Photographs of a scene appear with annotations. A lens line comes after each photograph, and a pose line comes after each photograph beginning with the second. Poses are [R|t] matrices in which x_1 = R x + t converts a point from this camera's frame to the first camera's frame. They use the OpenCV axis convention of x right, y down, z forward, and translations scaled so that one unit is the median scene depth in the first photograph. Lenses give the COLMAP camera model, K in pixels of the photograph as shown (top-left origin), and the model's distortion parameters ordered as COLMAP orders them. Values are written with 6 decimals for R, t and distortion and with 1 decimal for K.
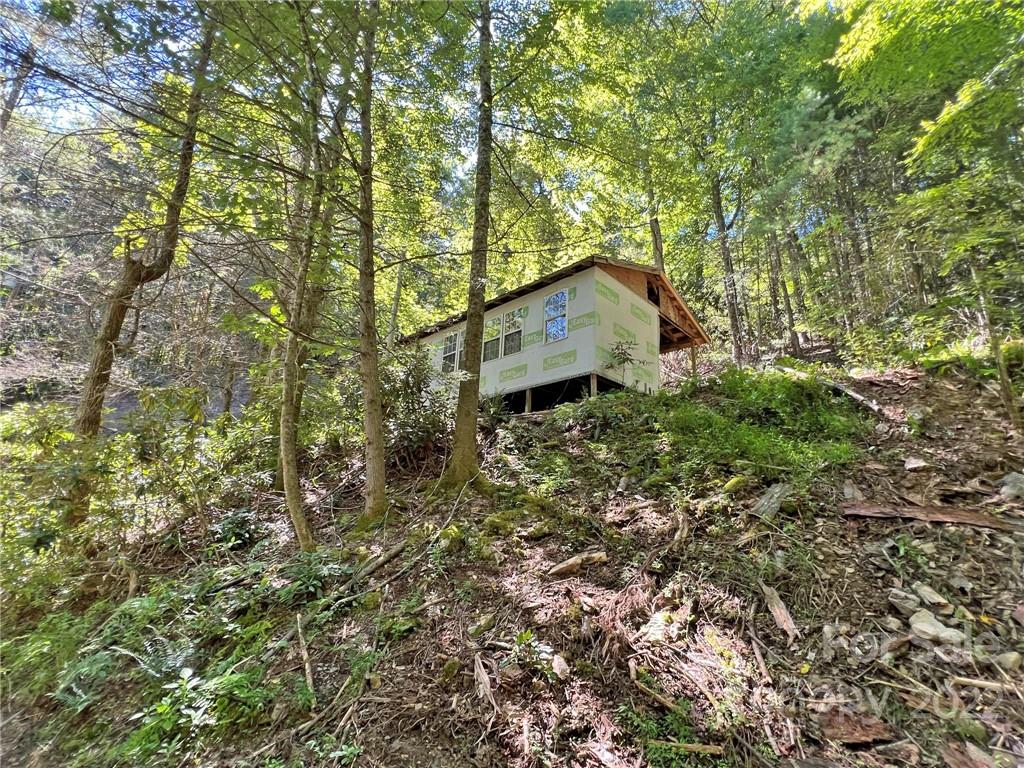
lens RADIAL K [[438.3, 0, 512.0], [0, 438.3, 384.0], [0, 0, 1]] dist [-0.016085, 0.000059]
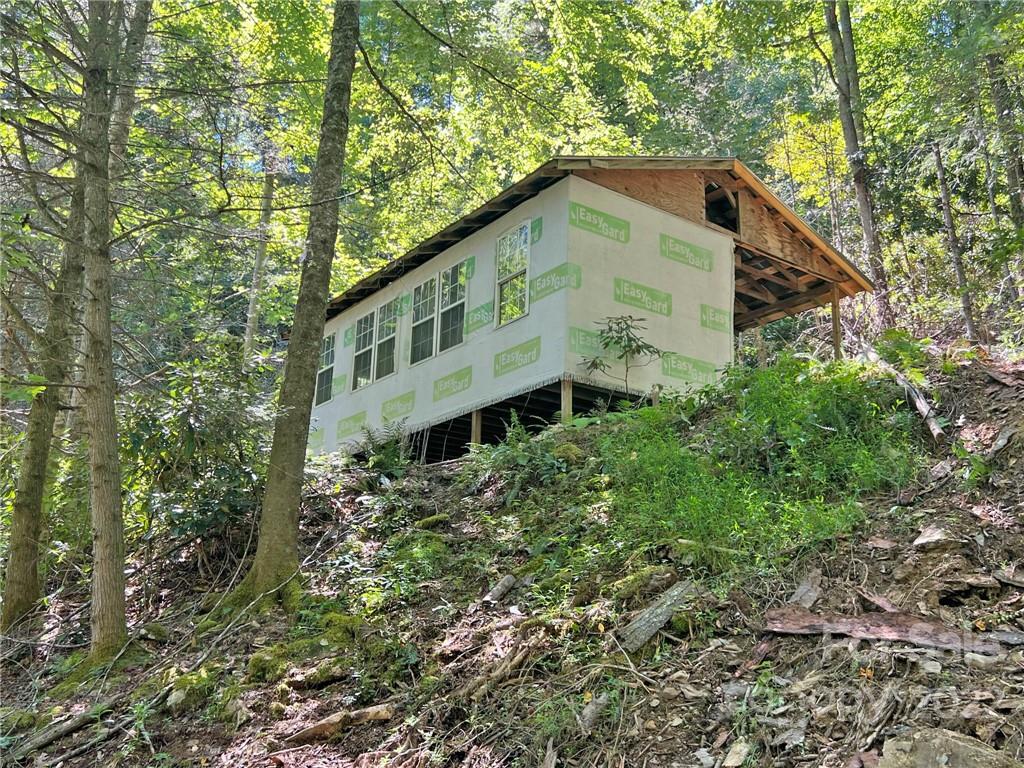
lens RADIAL K [[884.5, 0, 512.0], [0, 884.5, 384.0], [0, 0, 1]] dist [-0.001836, -0.010150]
pose [[0.990040, -0.070015, -0.122139, 0.256885], [0.070692, 0.997497, 0.001210, -0.024506], [0.121749, -0.009832, 0.992512, -0.094613]]
